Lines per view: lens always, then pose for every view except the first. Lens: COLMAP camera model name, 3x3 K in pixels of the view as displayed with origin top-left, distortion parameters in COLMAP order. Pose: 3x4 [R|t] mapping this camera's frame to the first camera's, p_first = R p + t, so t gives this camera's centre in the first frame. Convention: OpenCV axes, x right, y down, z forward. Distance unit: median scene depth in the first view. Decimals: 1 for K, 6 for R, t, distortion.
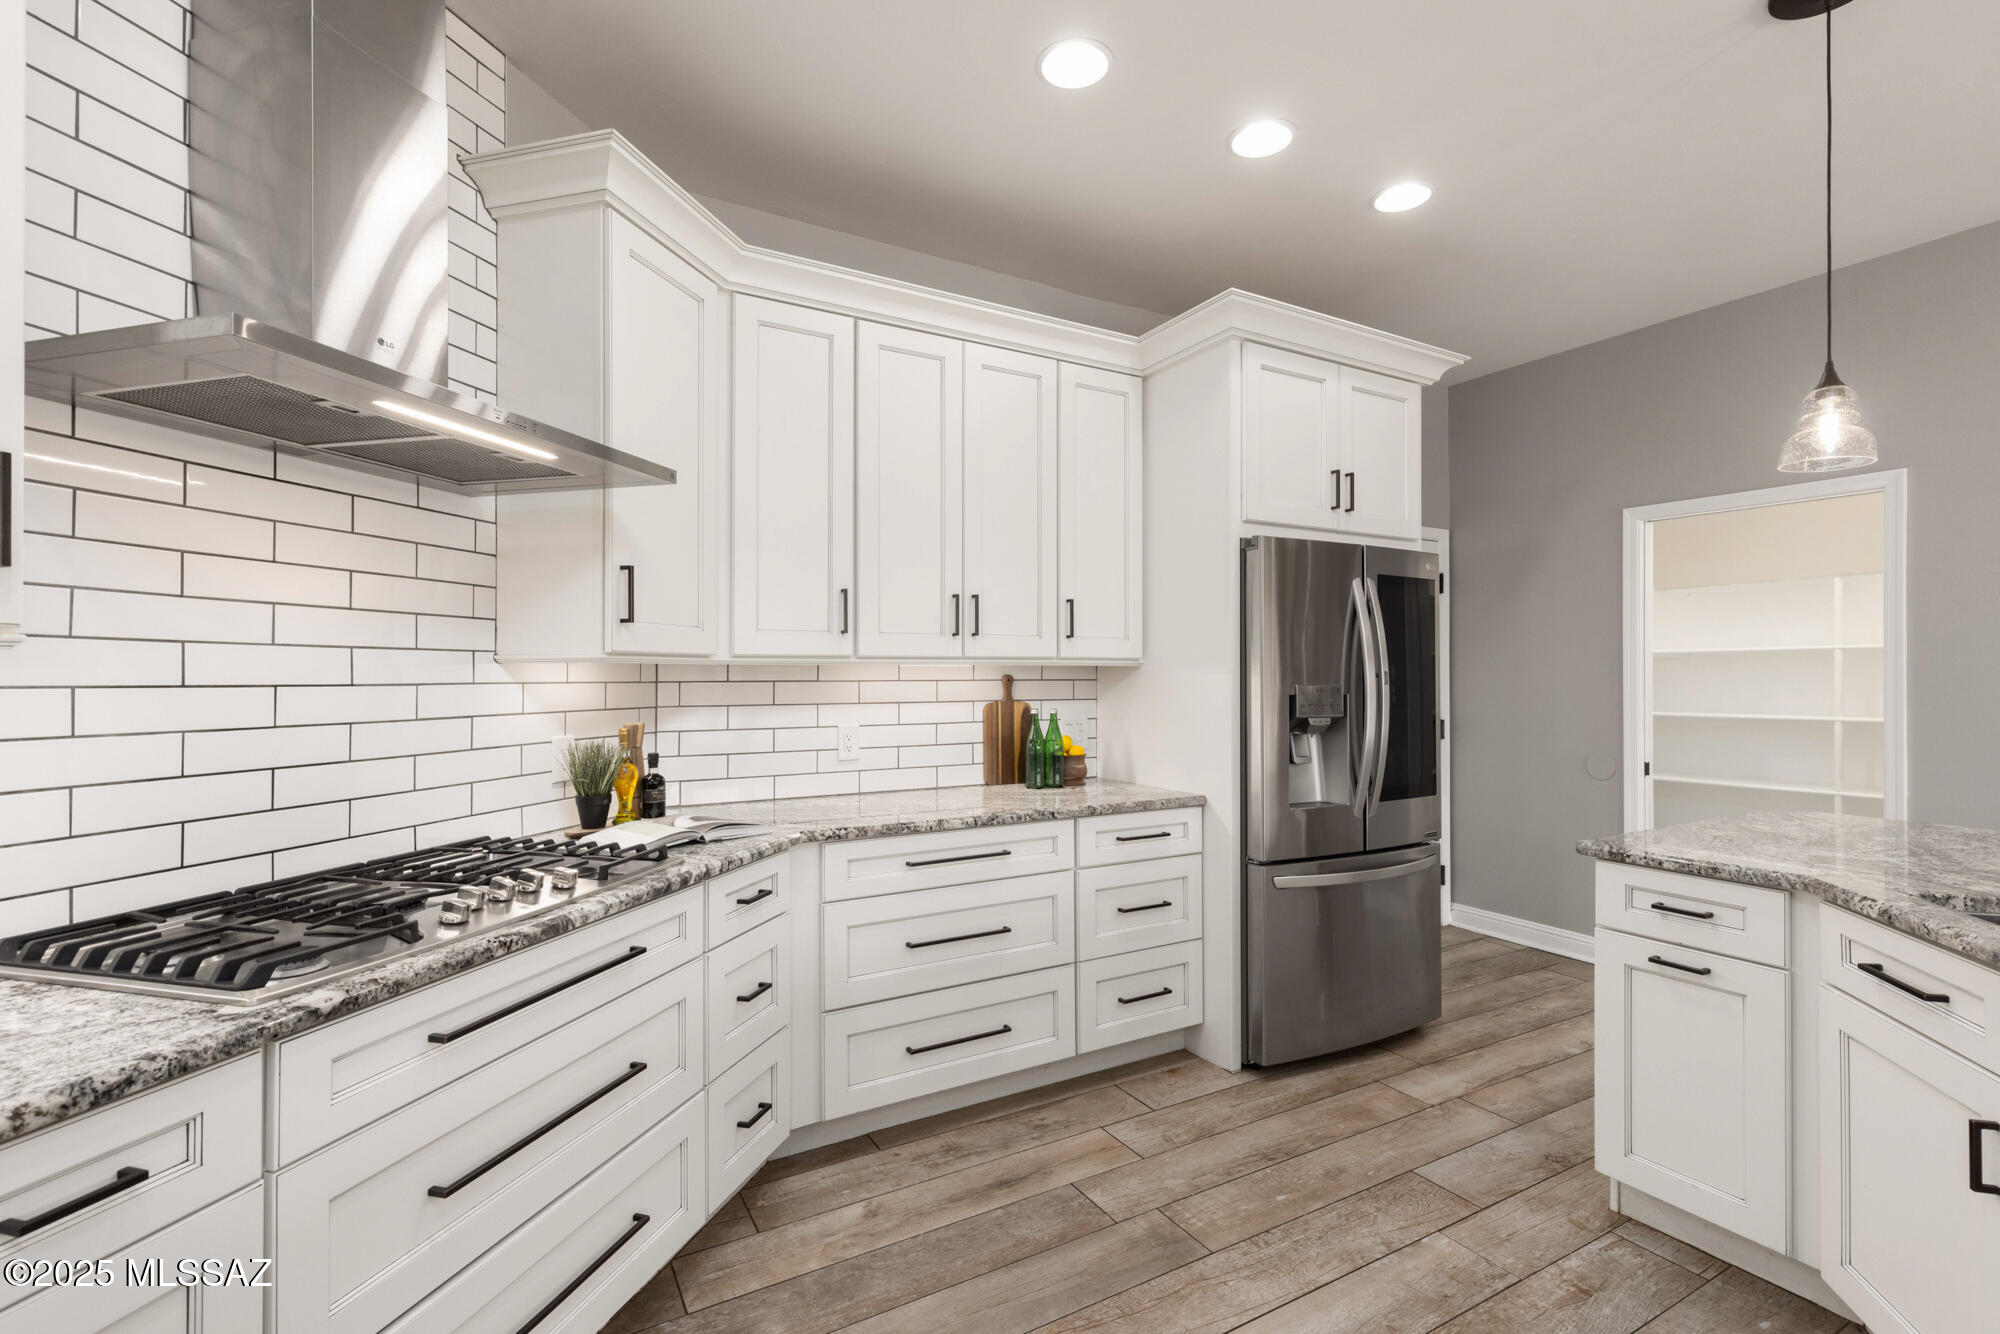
lens RADIAL K [[911.2, 0, 1000.2], [0, 911.2, 666.5], [0, 0, 1]] dist [0.018407, 0.000182]
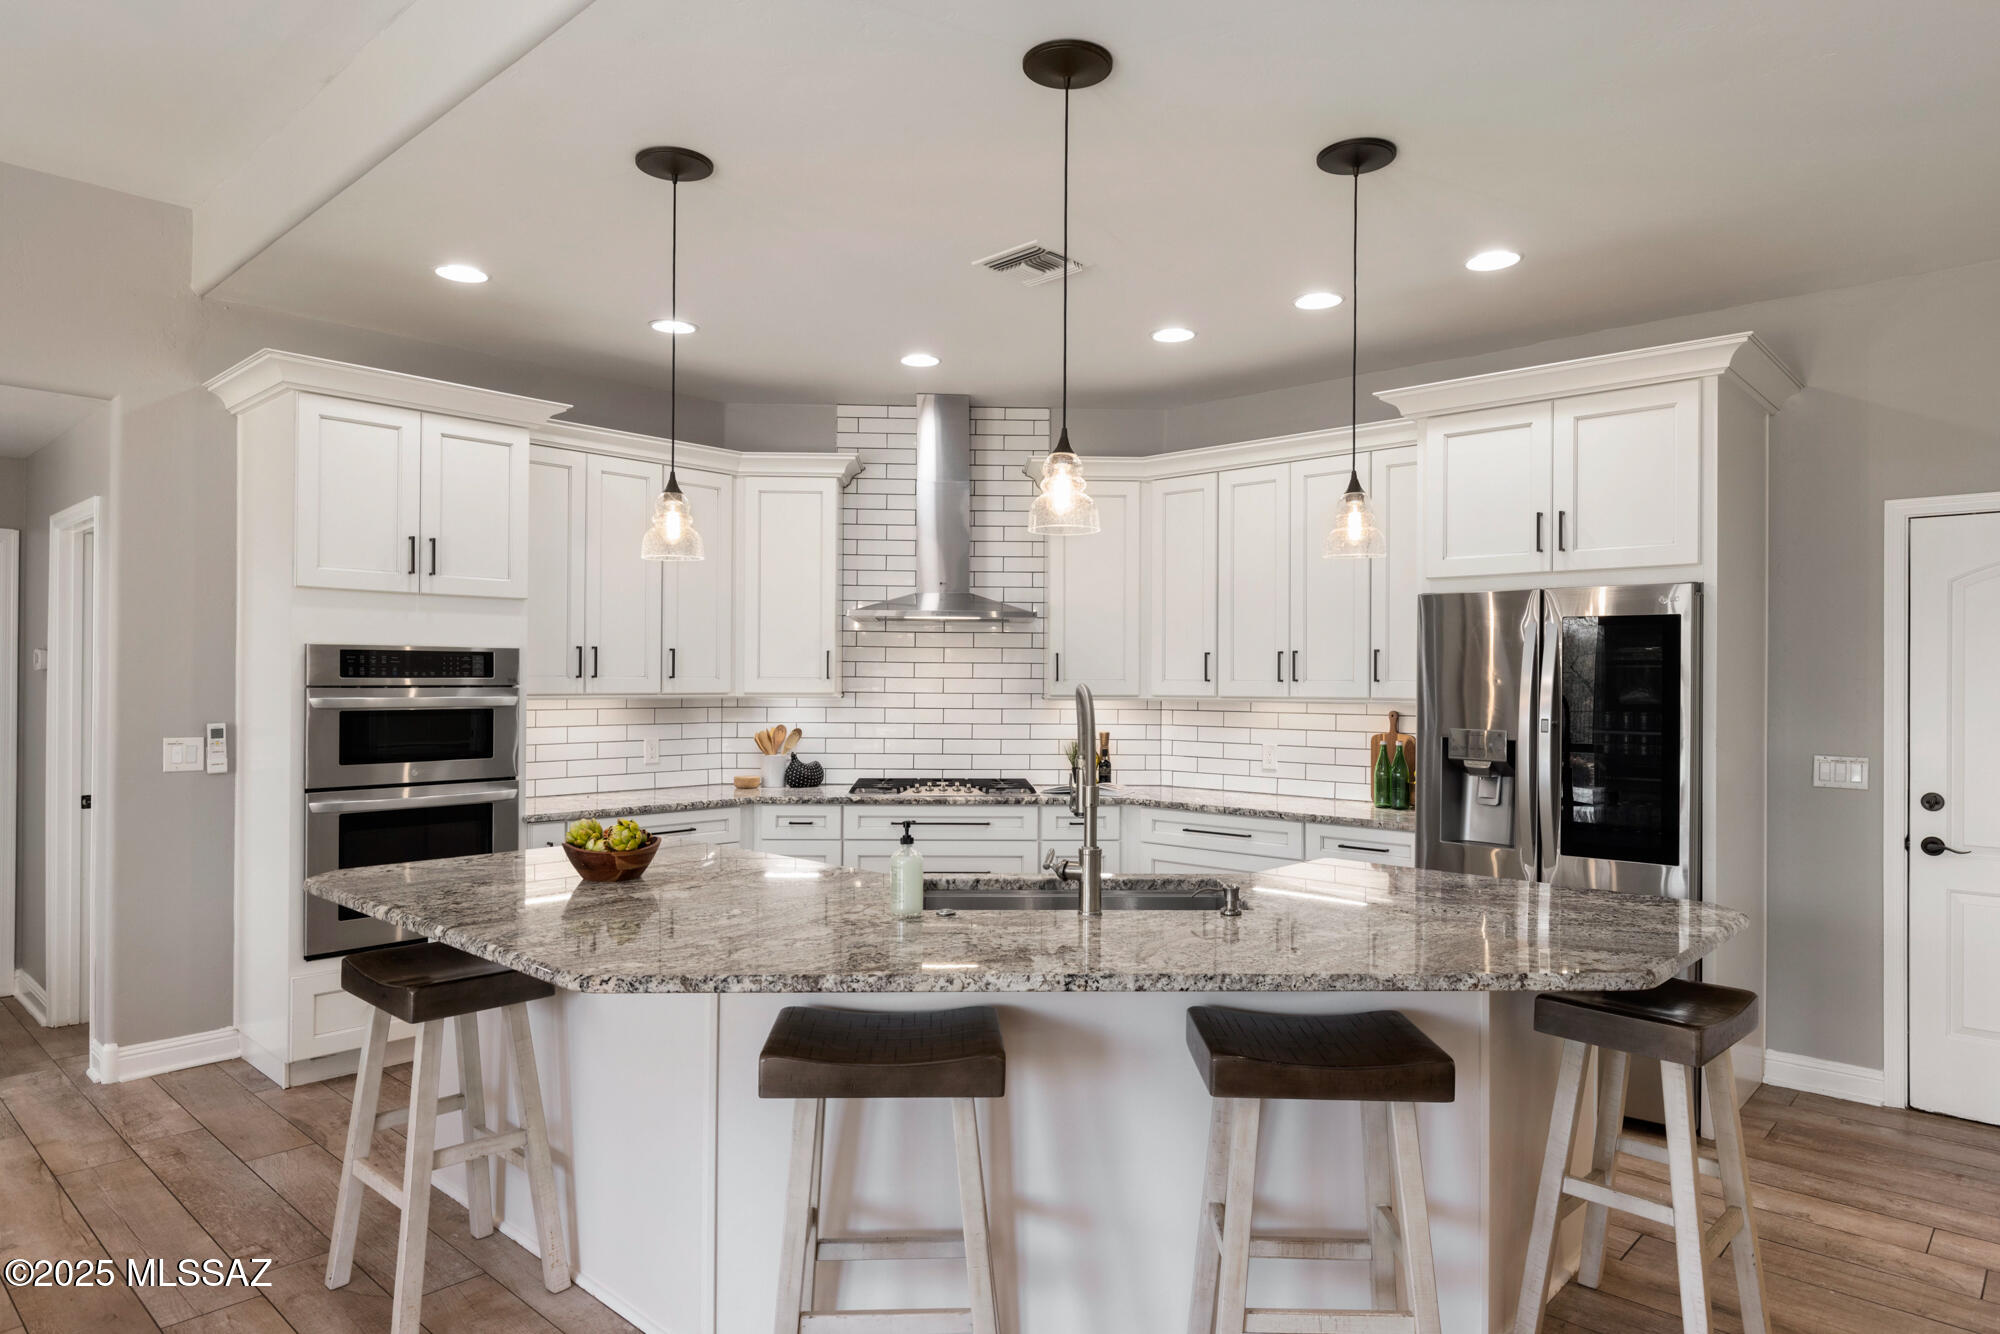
lens RADIAL K [[1210.4, 0, 1003.6], [0, 1210.4, 671.8], [0, 0, 1]] dist [0.004032, 0.000155]
pose [[0.291641, -0.002331, -0.956525, 1.579867], [0.003292, 0.999994, -0.001433, -0.047798], [0.956522, -0.002731, 0.291646, 0.075862]]
